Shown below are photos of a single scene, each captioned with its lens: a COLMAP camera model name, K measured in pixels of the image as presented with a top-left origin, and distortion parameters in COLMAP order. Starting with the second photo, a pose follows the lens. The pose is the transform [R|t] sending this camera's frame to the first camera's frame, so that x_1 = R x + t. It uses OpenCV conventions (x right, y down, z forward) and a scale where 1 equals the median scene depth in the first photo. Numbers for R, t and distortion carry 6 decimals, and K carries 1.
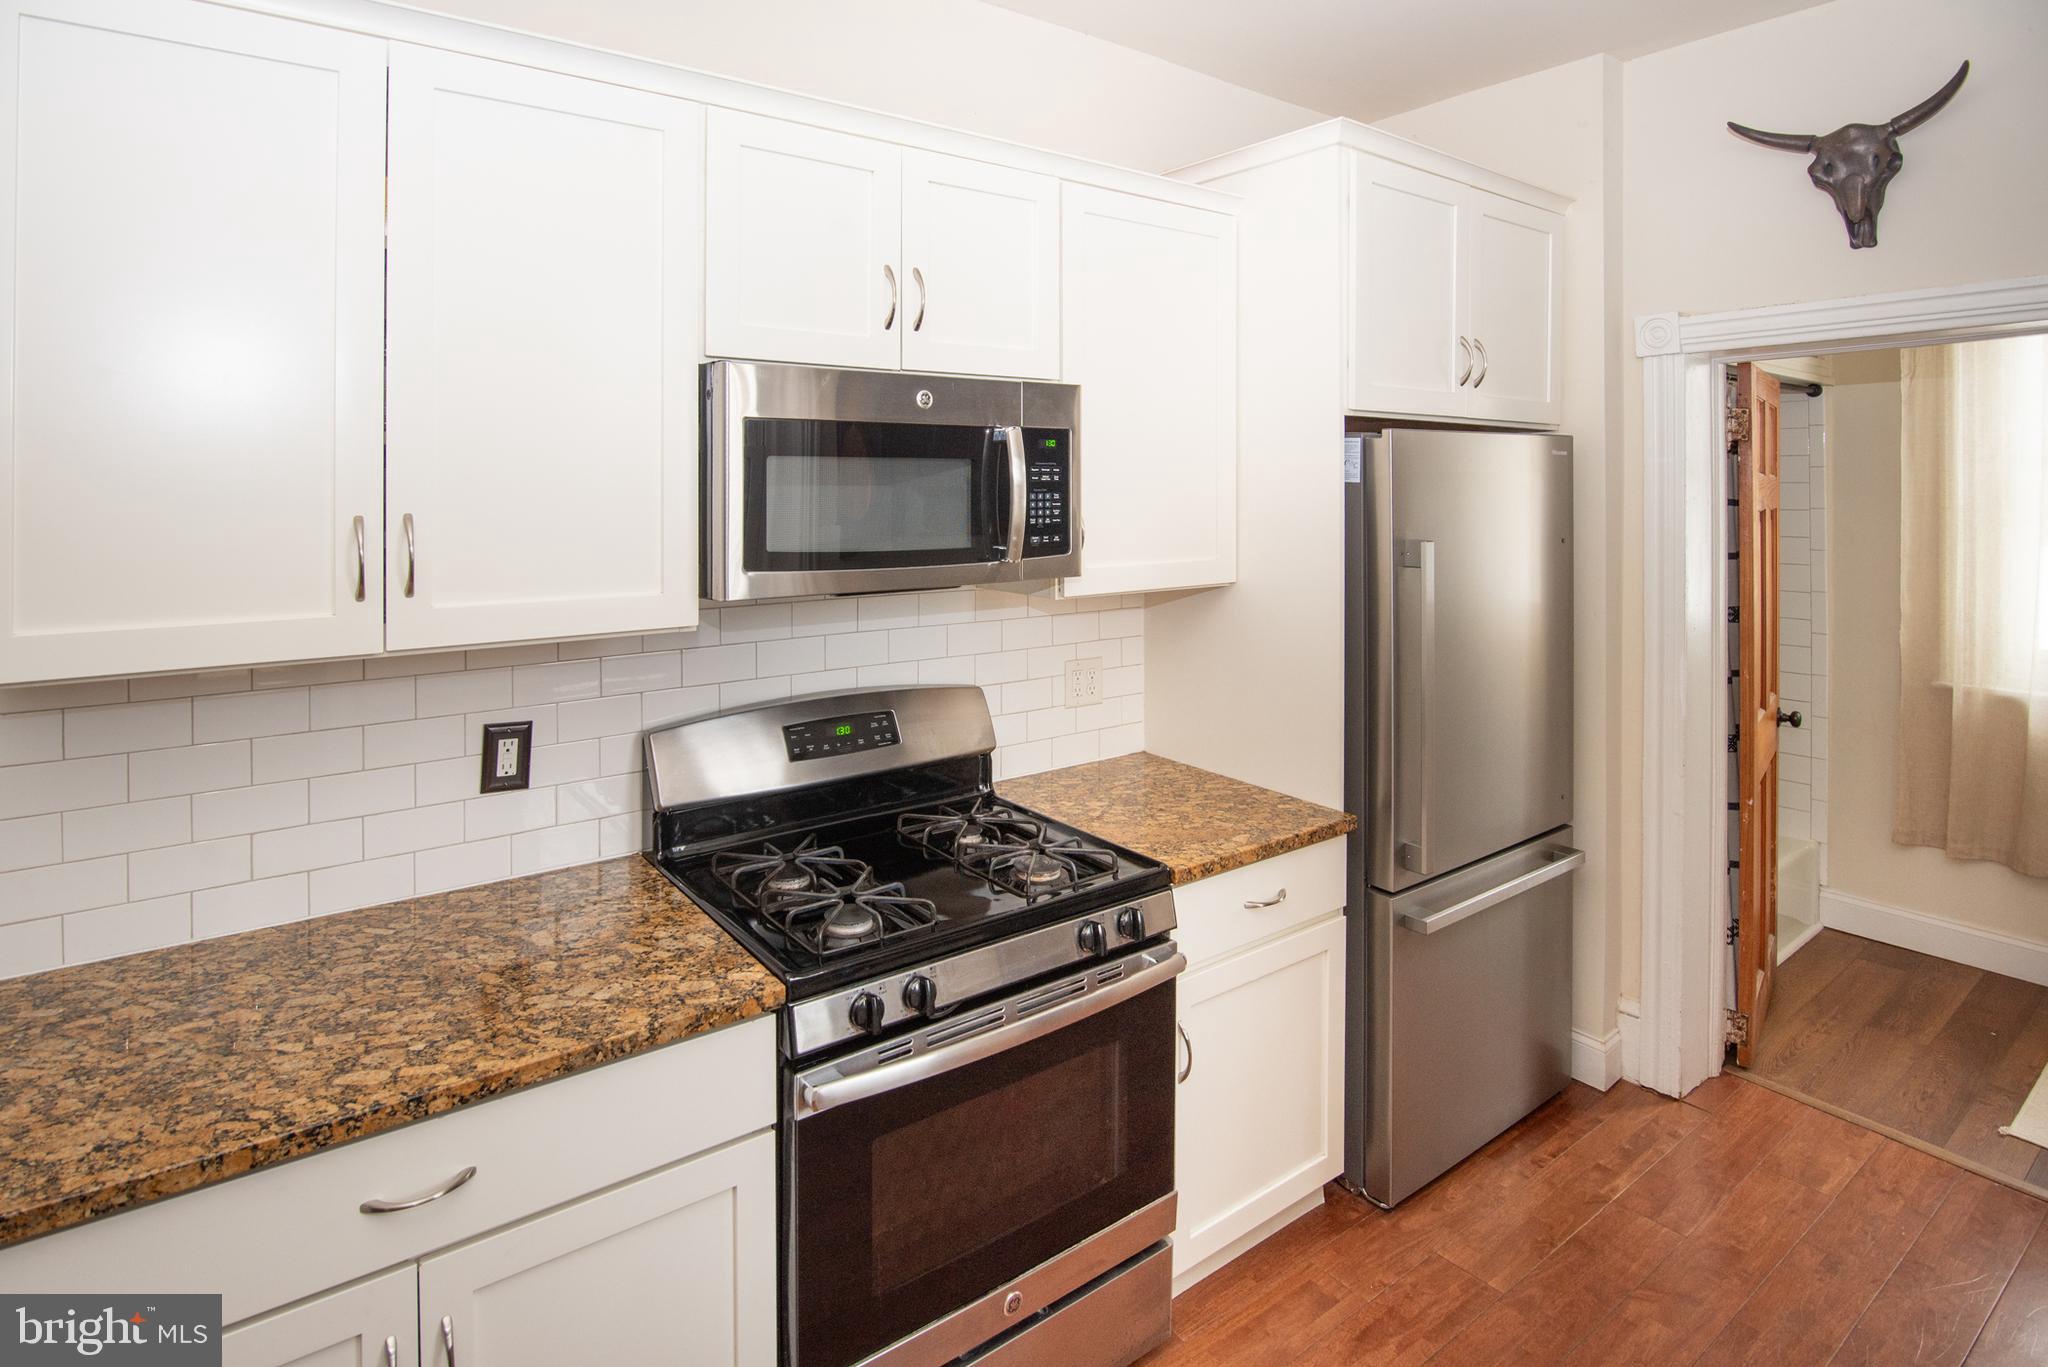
lens RADIAL K [[1081.2, 0, 1030.1], [0, 1081.2, 481.4], [0, 0, 1]] dist [-0.012099, 0.001044]
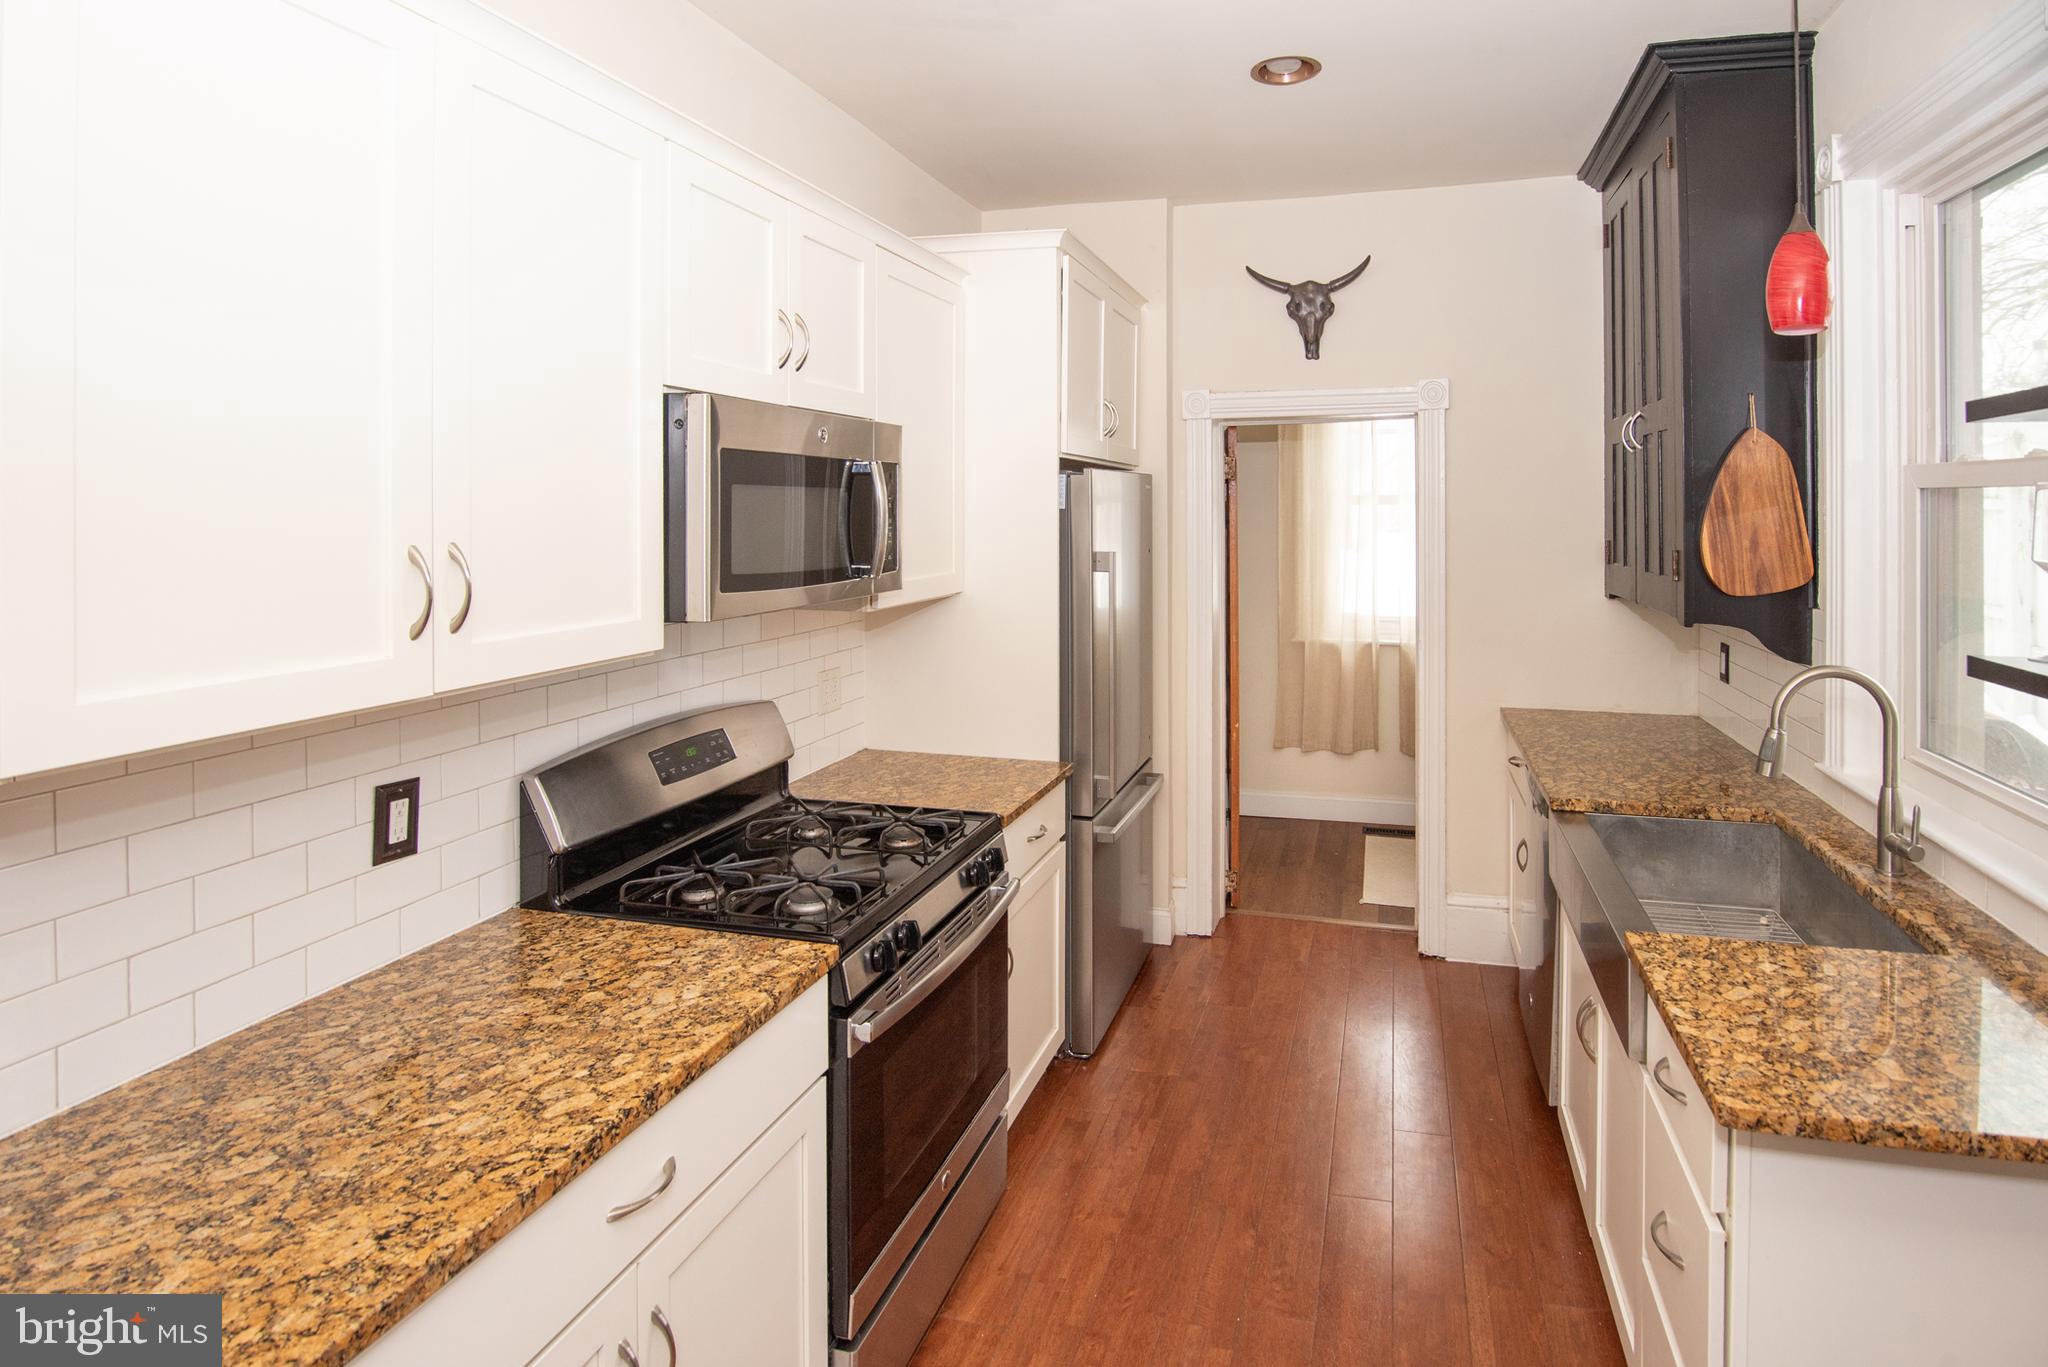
lens RADIAL K [[1081.2, 0, 1170.3], [0, 1081.2, 512.5], [0, 0, 1]] dist [-0.012099, 0.001044]
pose [[0.752078, -0.005805, 0.659049, -0.517995], [0.004783, 0.999983, 0.003350, 0.002355], [-0.659057, 0.000633, 0.752093, -0.072218]]
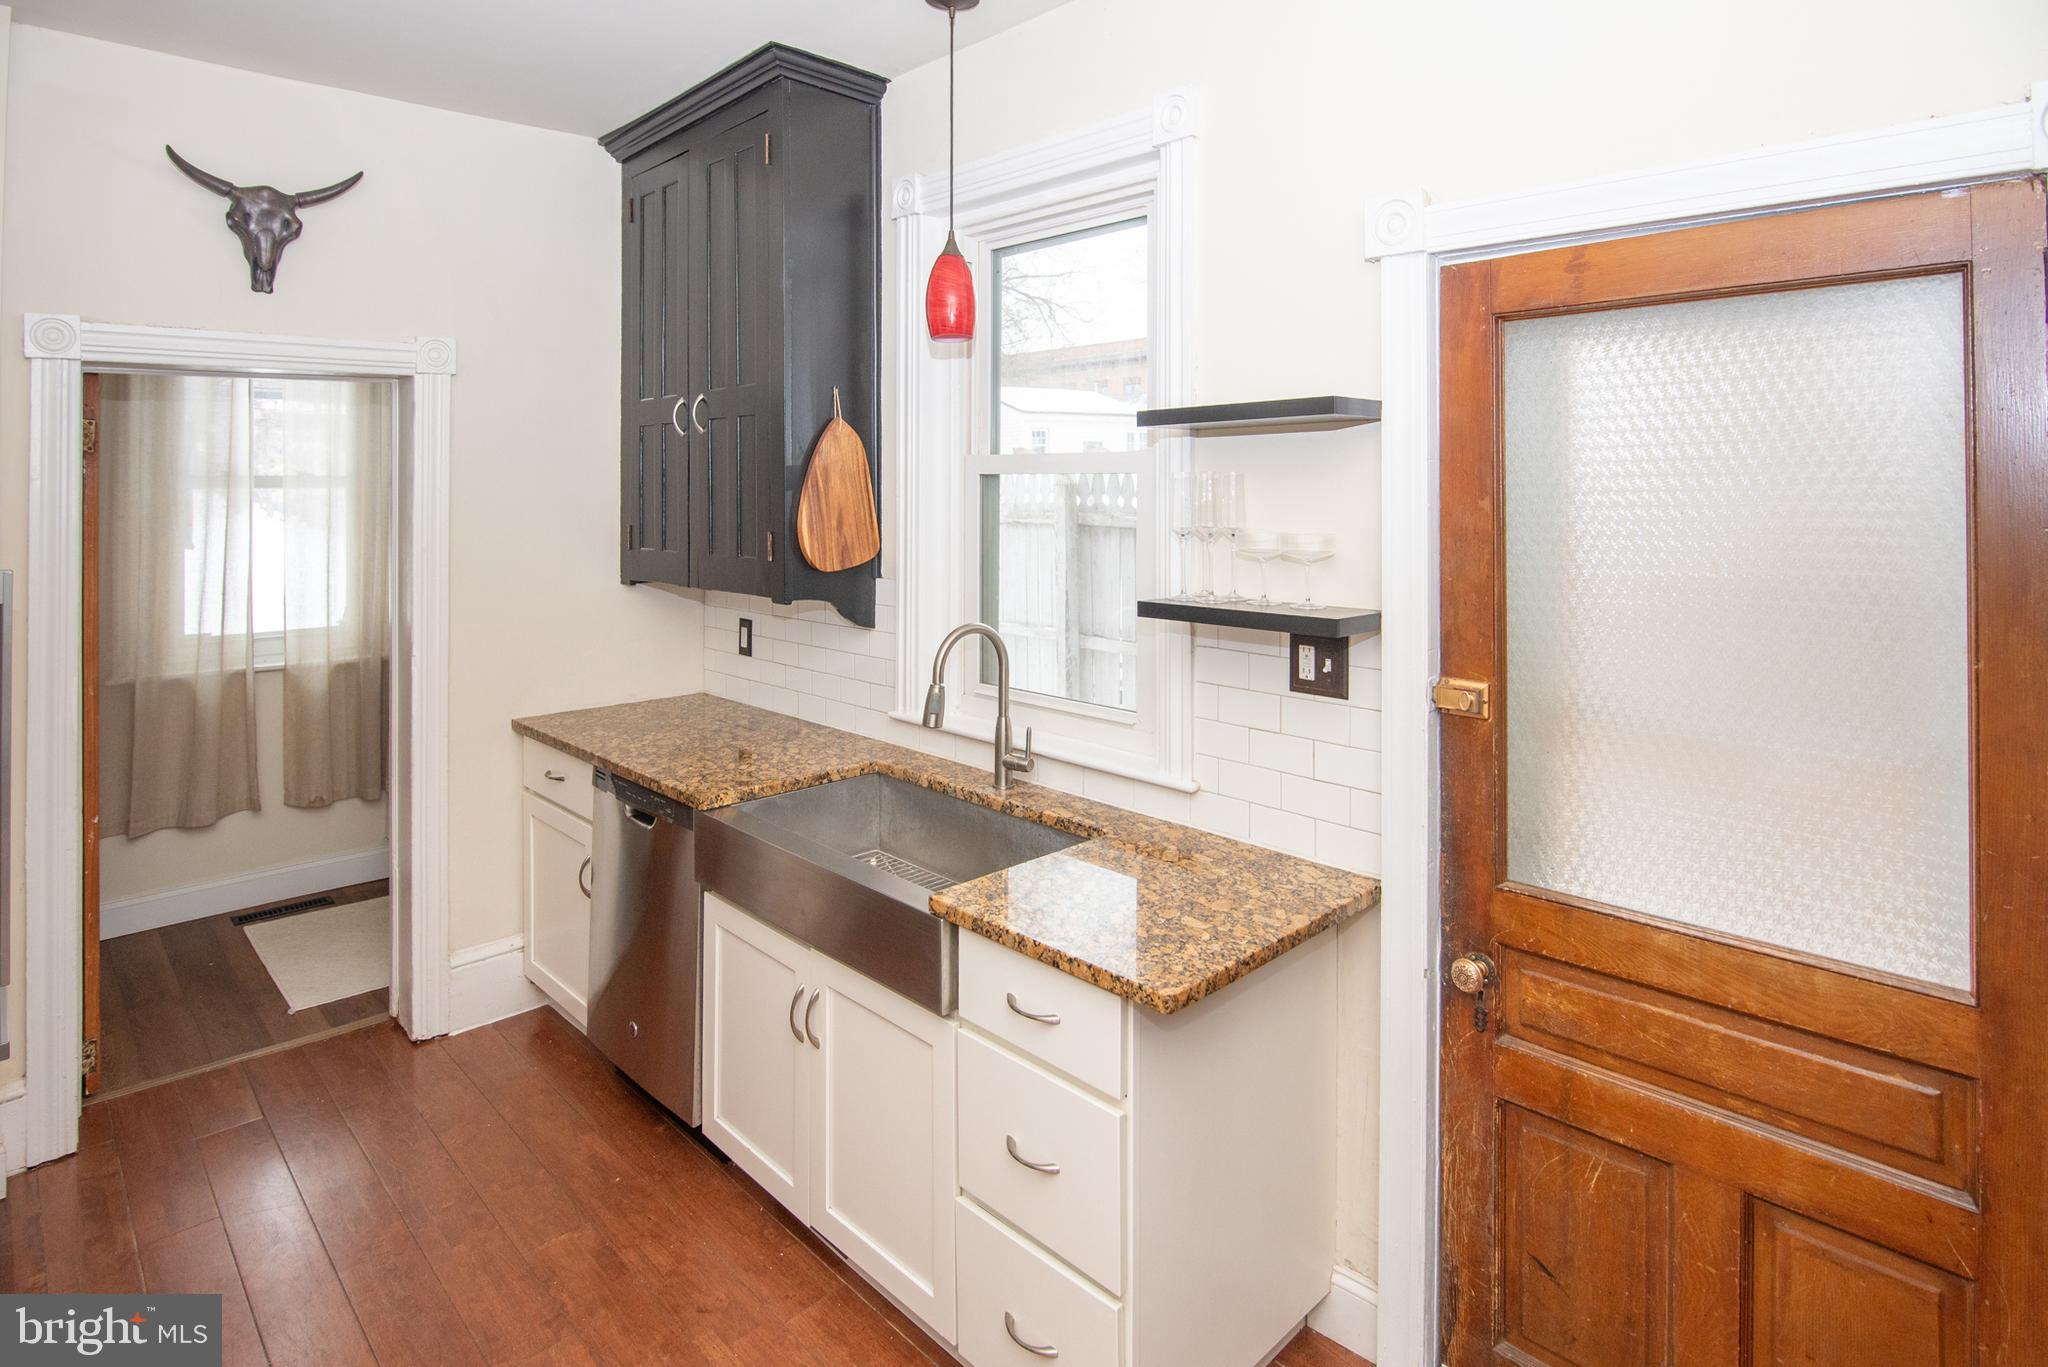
lens RADIAL K [[1081.2, 0, 1058.9], [0, 1081.2, 468.3], [0, 0, 1]] dist [-0.012099, 0.001044]
pose [[-0.140490, 0.012607, 0.990002, -0.599603], [0.007831, 0.999902, -0.011622, -0.006989], [-0.990051, 0.006120, -0.140575, 0.367675]]
